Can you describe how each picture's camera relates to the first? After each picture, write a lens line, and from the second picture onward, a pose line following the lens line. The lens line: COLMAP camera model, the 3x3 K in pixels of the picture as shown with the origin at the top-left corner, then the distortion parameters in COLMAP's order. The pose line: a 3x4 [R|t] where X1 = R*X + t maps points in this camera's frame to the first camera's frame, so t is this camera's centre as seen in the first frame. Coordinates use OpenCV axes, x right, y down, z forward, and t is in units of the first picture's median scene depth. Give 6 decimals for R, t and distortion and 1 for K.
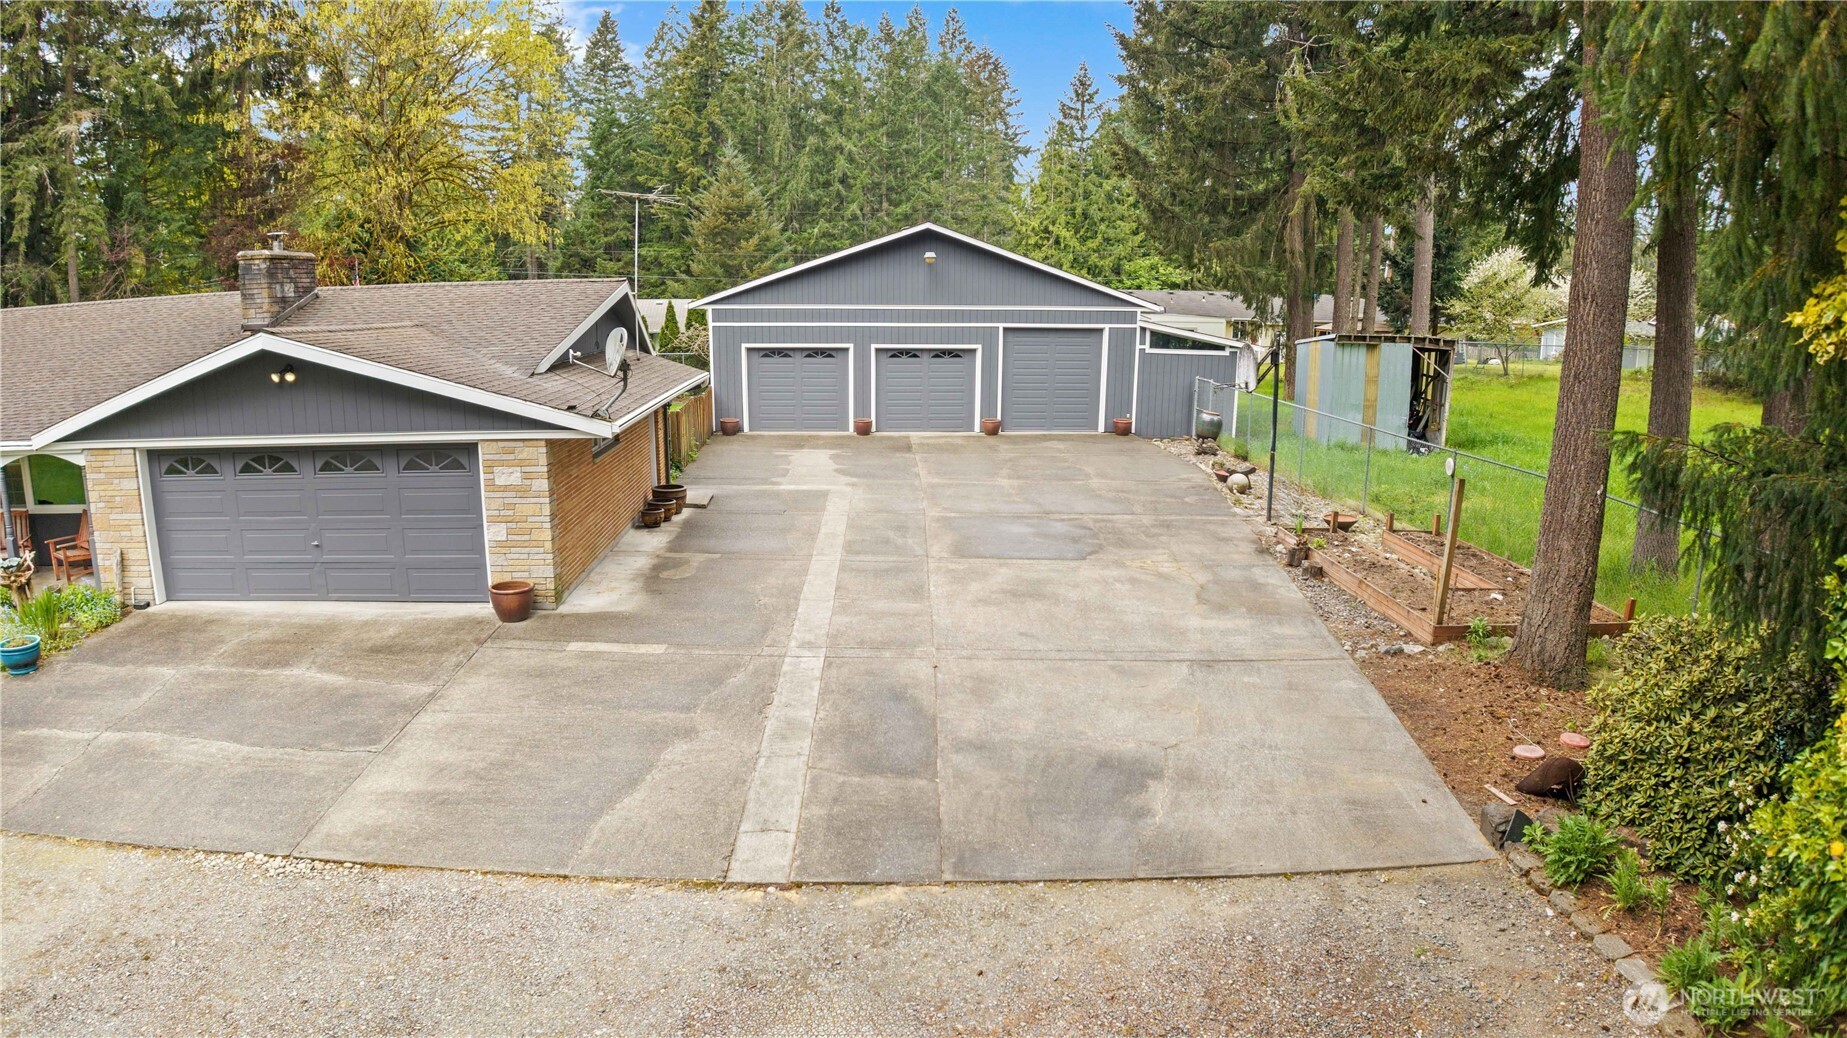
lens RADIAL K [[1056.8, 0, 923.5], [0, 1056.8, 519.0], [0, 0, 1]] dist [-0.151440, -0.000909]
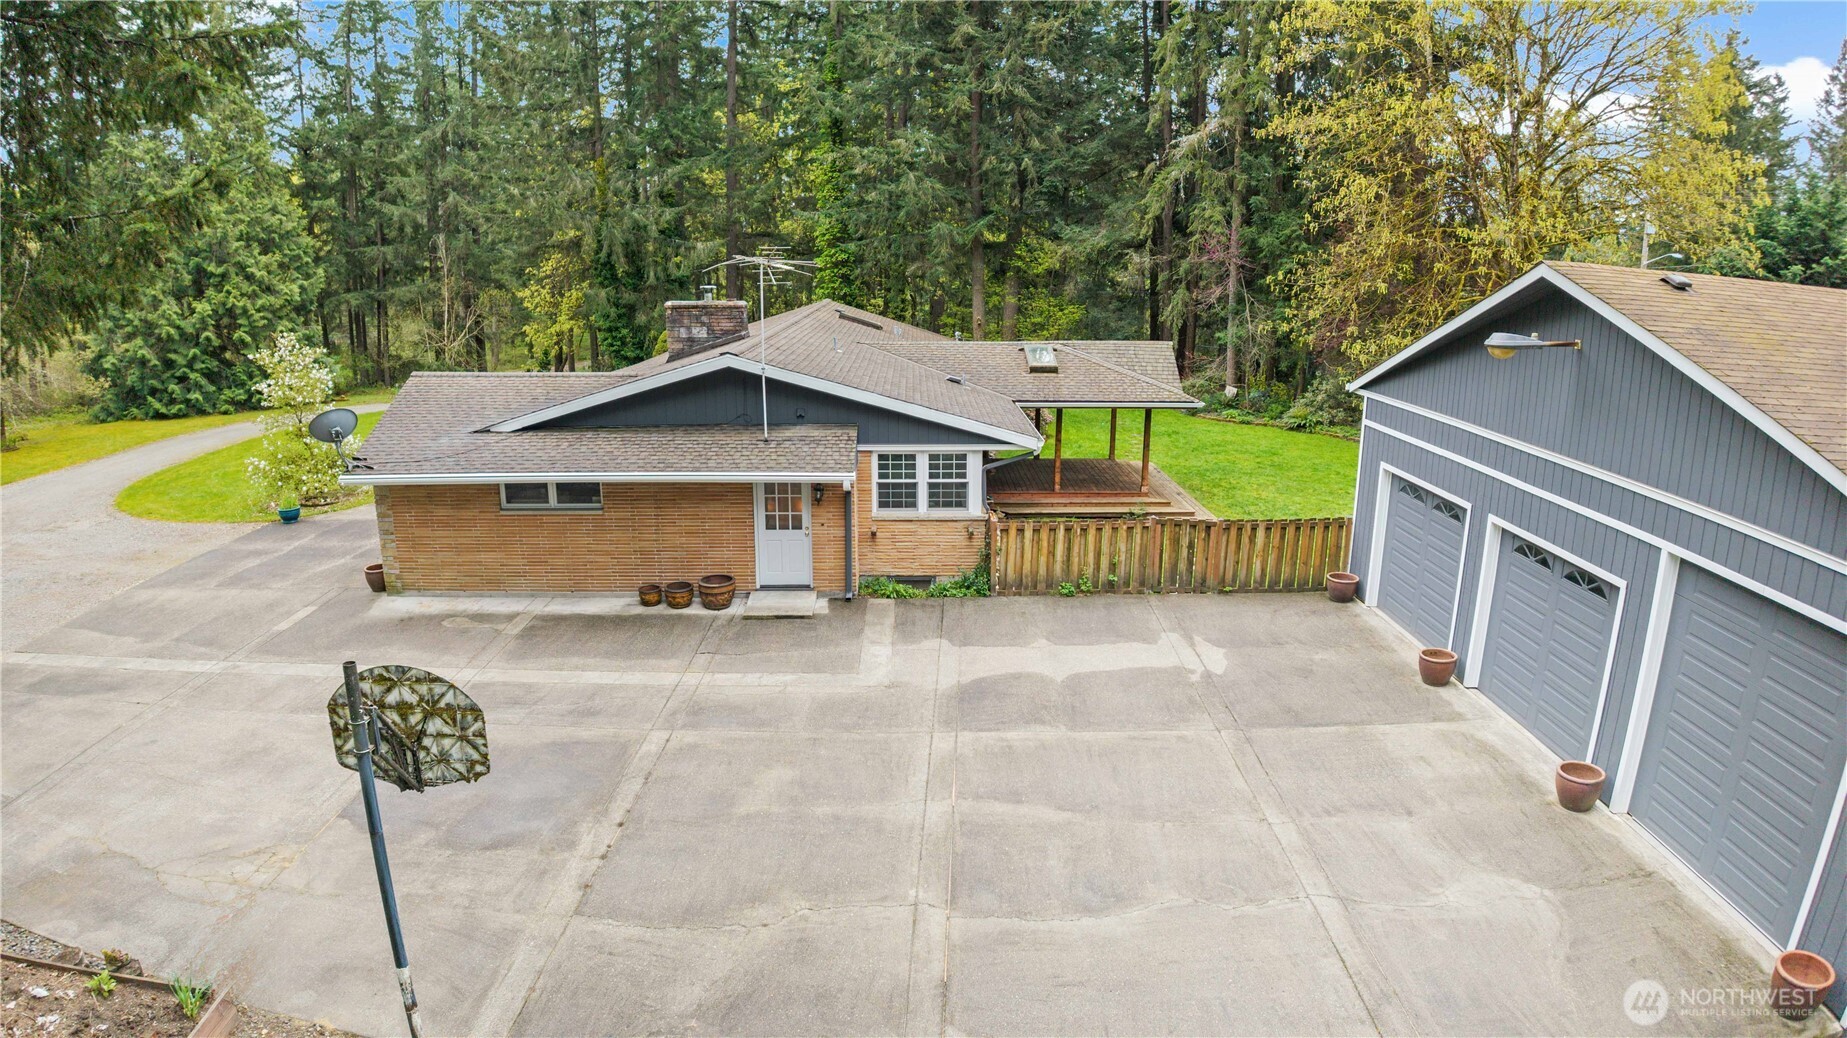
lens RADIAL K [[1056.8, 0, 923.5], [0, 1056.8, 519.0], [0, 0, 1]] dist [-0.151440, -0.000909]
pose [[-0.044643, 0.232525, -0.971565, 0.421695], [-0.213324, 0.947884, 0.236660, -0.225002], [0.975961, 0.217824, 0.007287, 0.769182]]
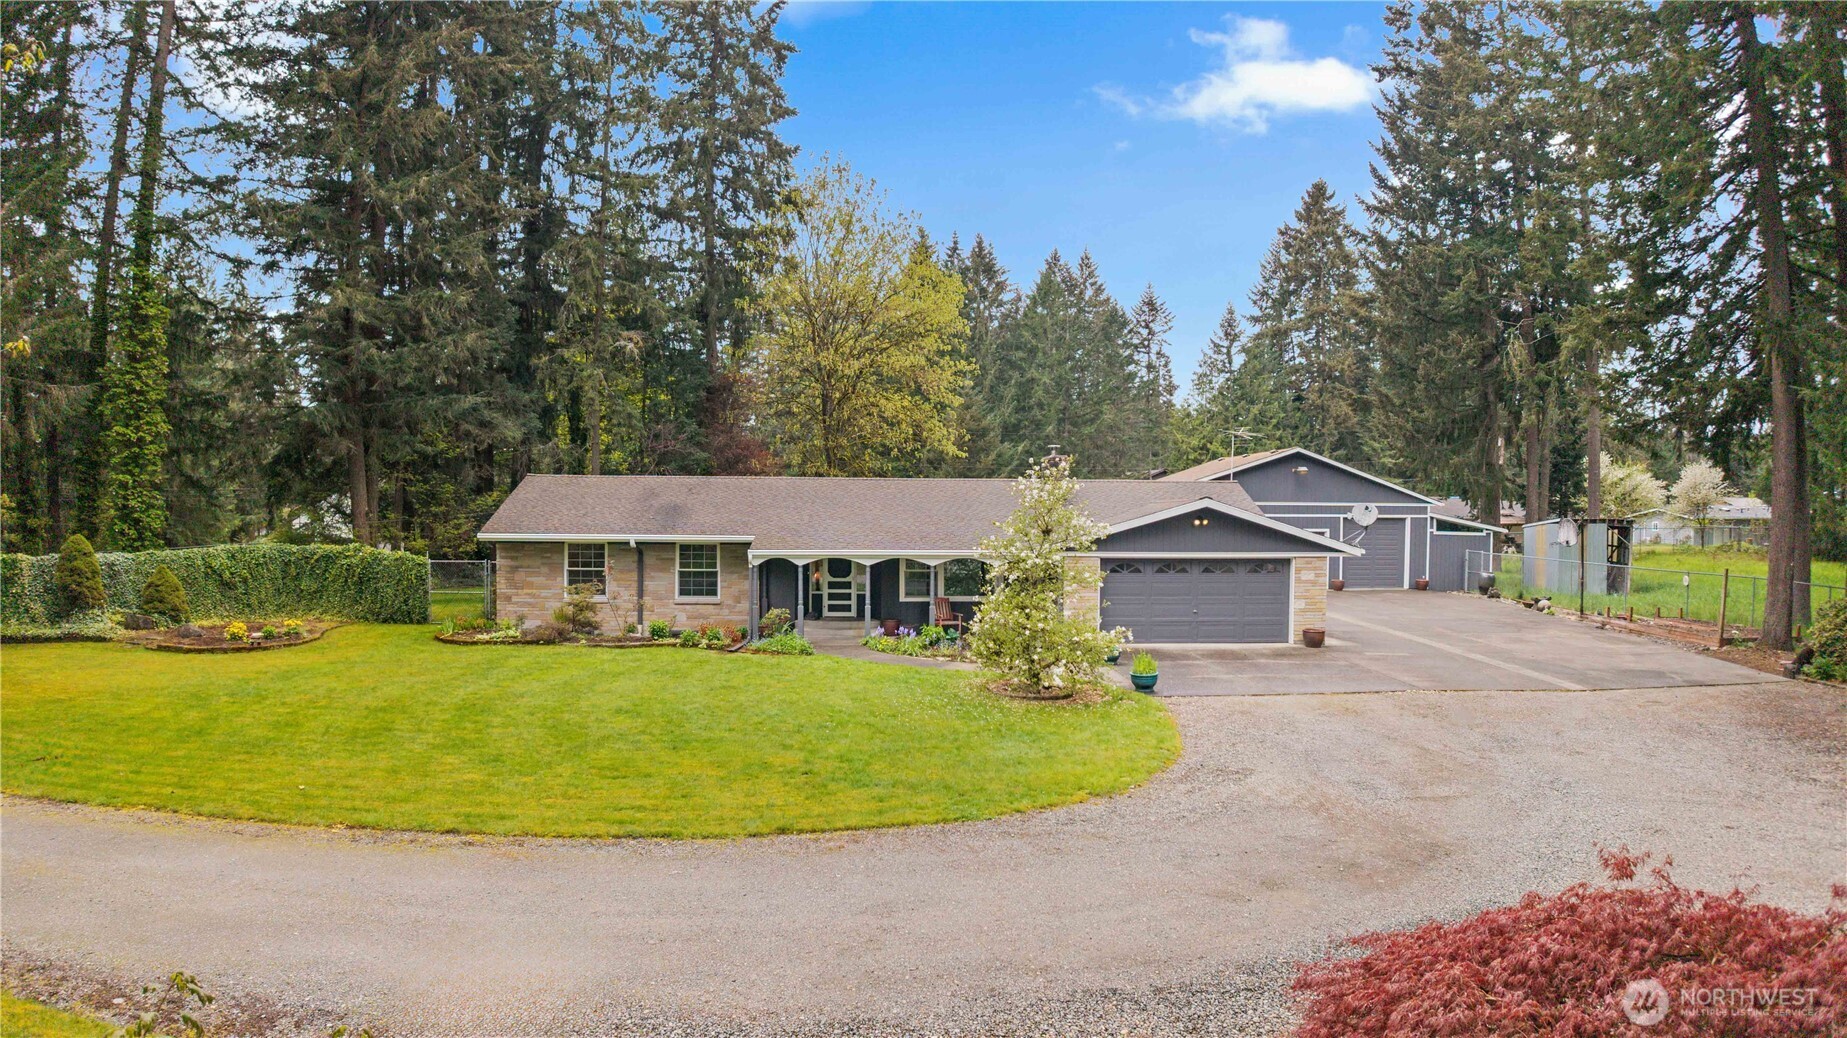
lens RADIAL K [[1056.8, 0, 923.5], [0, 1056.8, 519.0], [0, 0, 1]] dist [-0.151440, -0.000909]
pose [[0.999648, -0.001253, -0.026509, -0.472571], [-0.004047, 0.980007, -0.198921, 0.108724], [0.026228, 0.198958, 0.979657, -0.428181]]
